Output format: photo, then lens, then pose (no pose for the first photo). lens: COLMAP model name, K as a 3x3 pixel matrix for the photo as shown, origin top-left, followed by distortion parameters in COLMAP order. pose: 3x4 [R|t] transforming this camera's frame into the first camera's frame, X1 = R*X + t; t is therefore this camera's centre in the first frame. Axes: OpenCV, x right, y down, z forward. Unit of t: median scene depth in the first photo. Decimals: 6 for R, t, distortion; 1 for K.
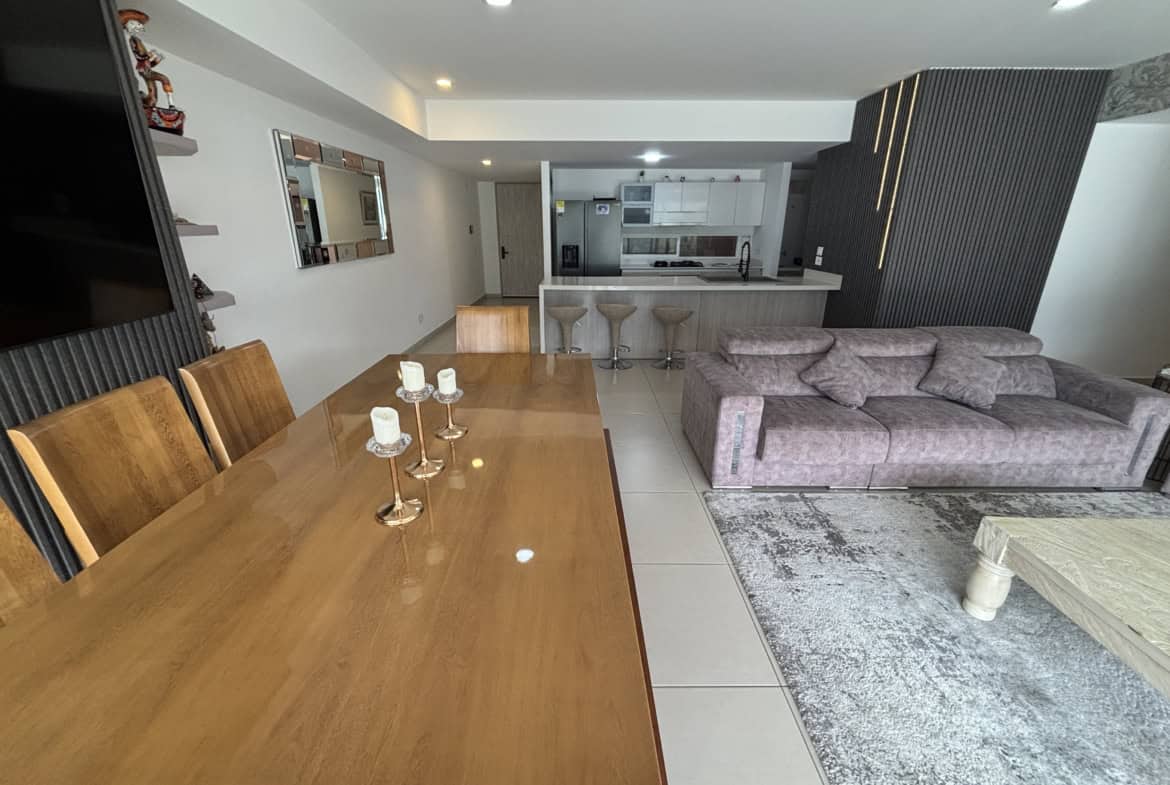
lens RADIAL K [[474.3, 0, 583.0], [0, 474.3, 390.0], [0, 0, 1]] dist [0.001067, 0.000099]
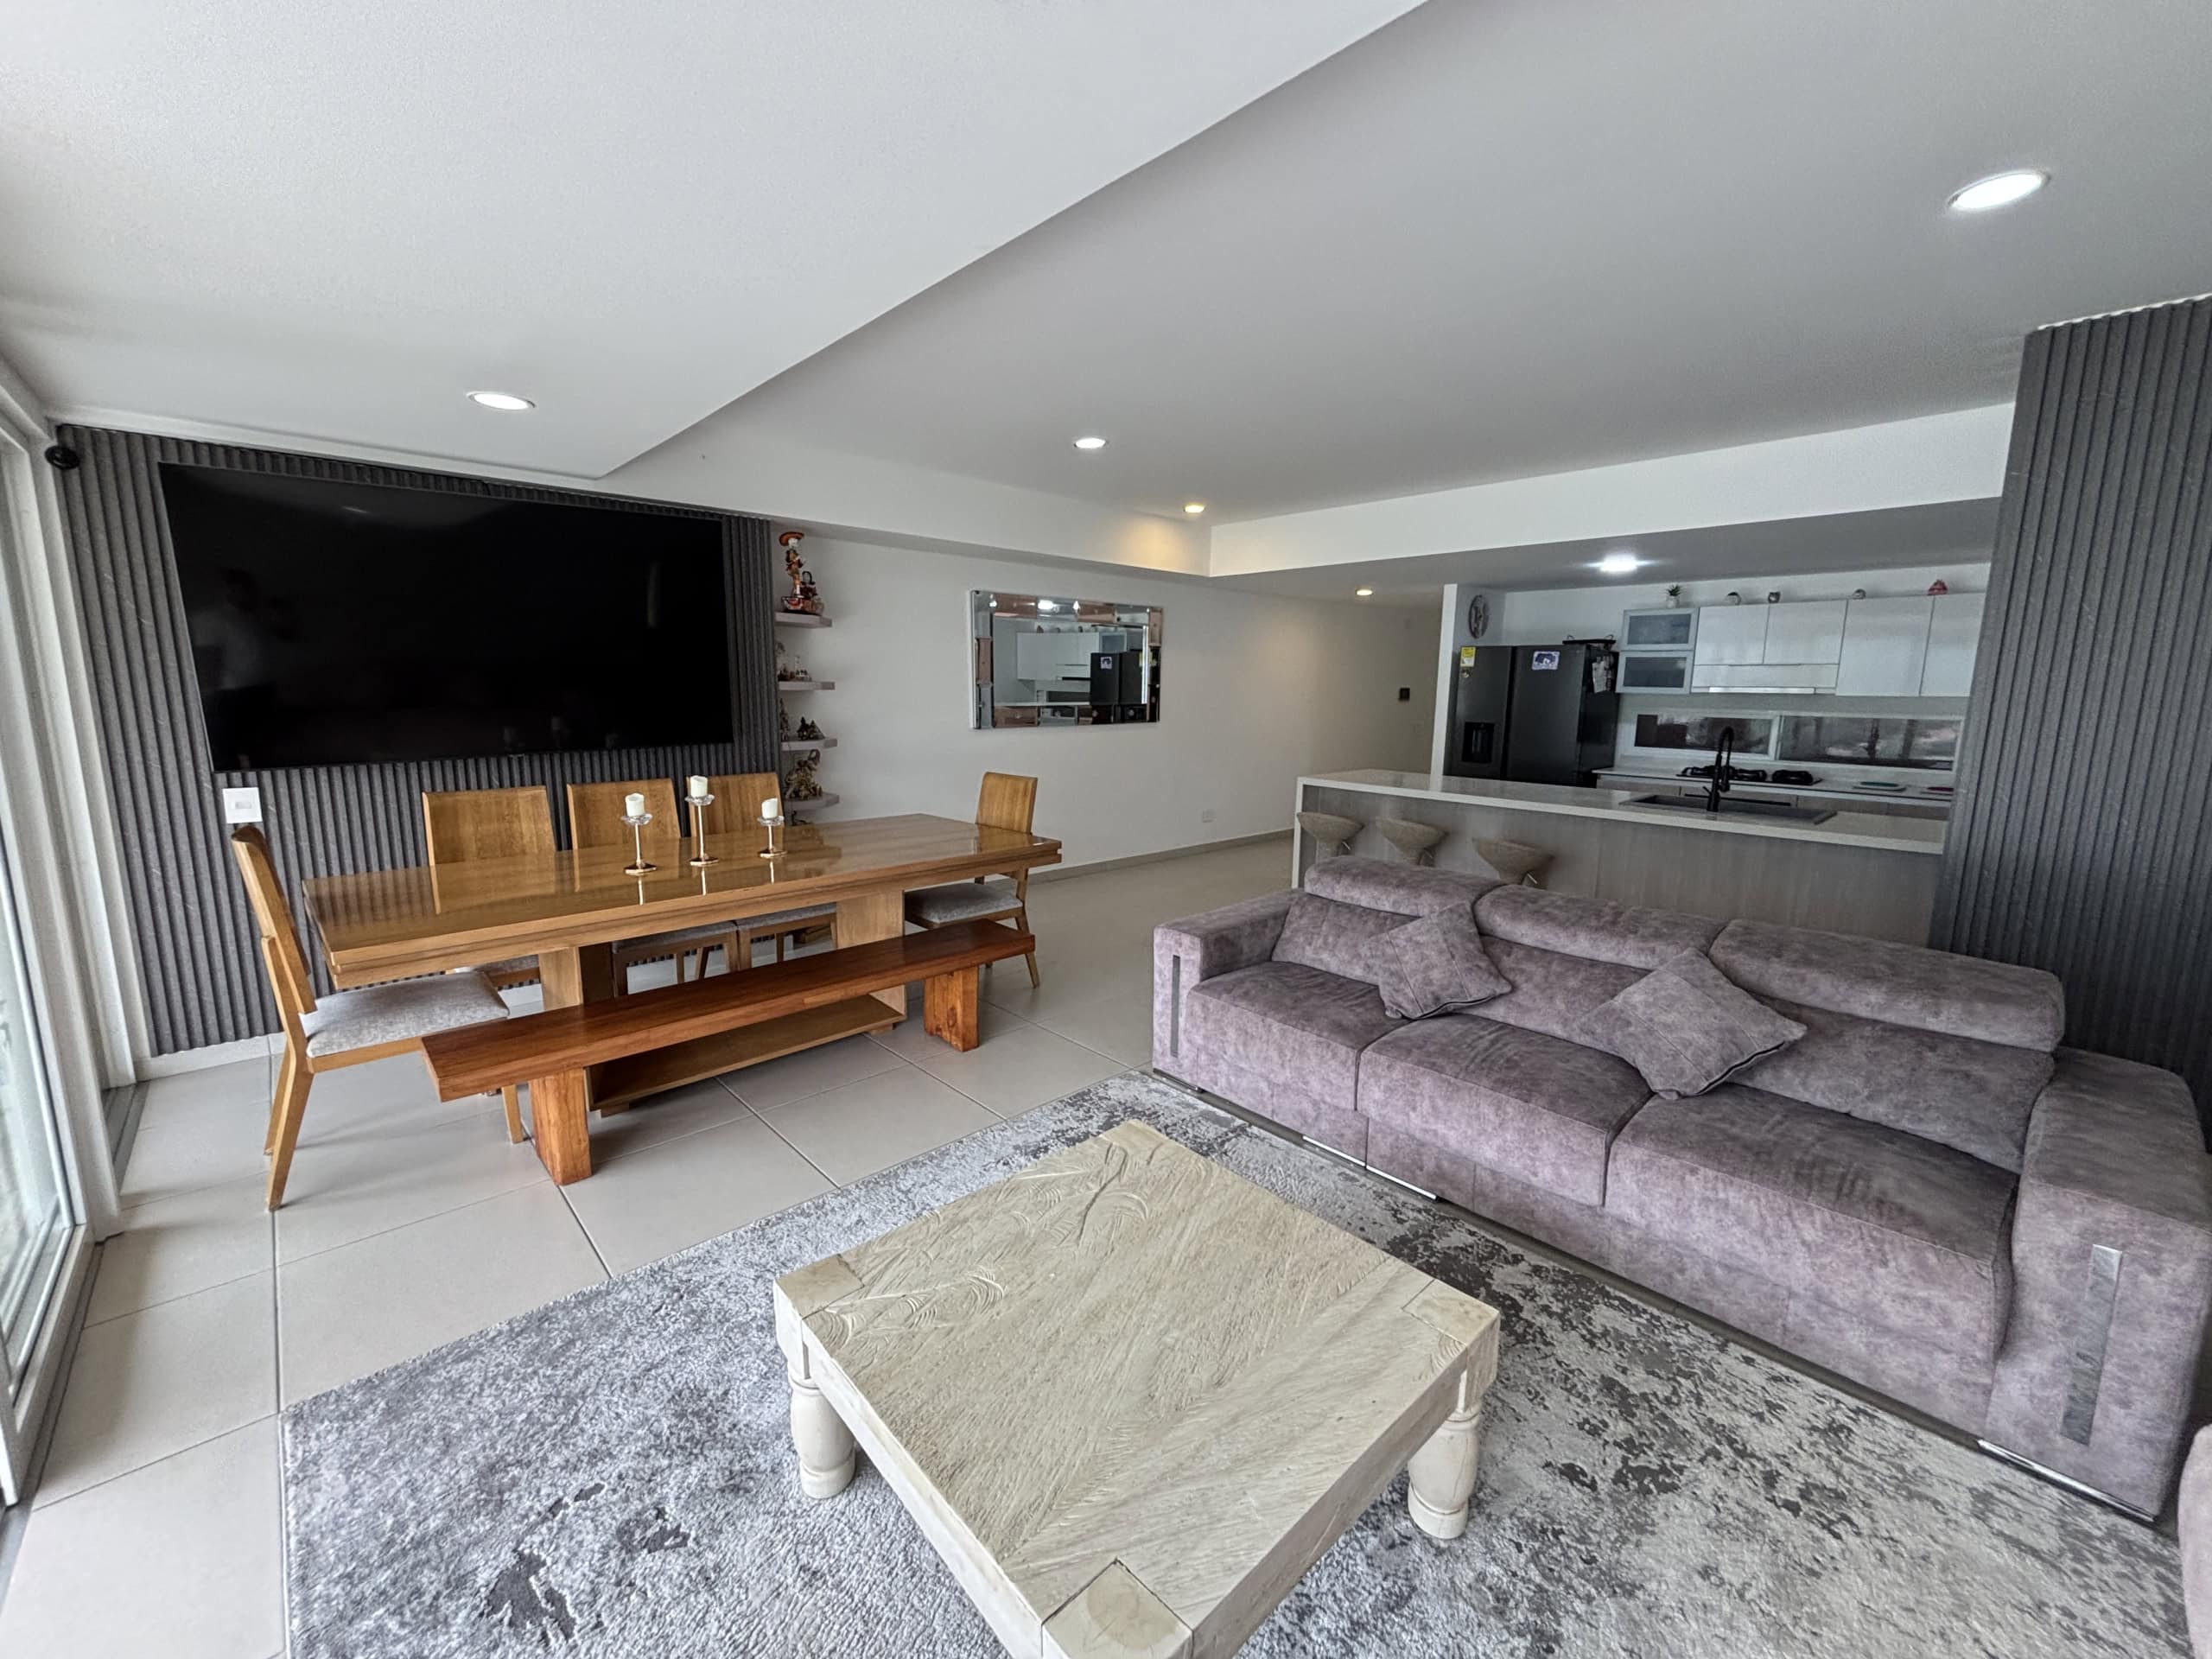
lens RADIAL K [[897.8, 0, 1107.0], [0, 897.8, 827.1], [0, 0, 1]] dist [-0.002904, -0.000233]
pose [[0.676165, 0.123726, -0.726287, 1.099714], [-0.252196, 0.965113, -0.070382, -0.014007], [0.692241, 0.230756, 0.683779, 0.032631]]
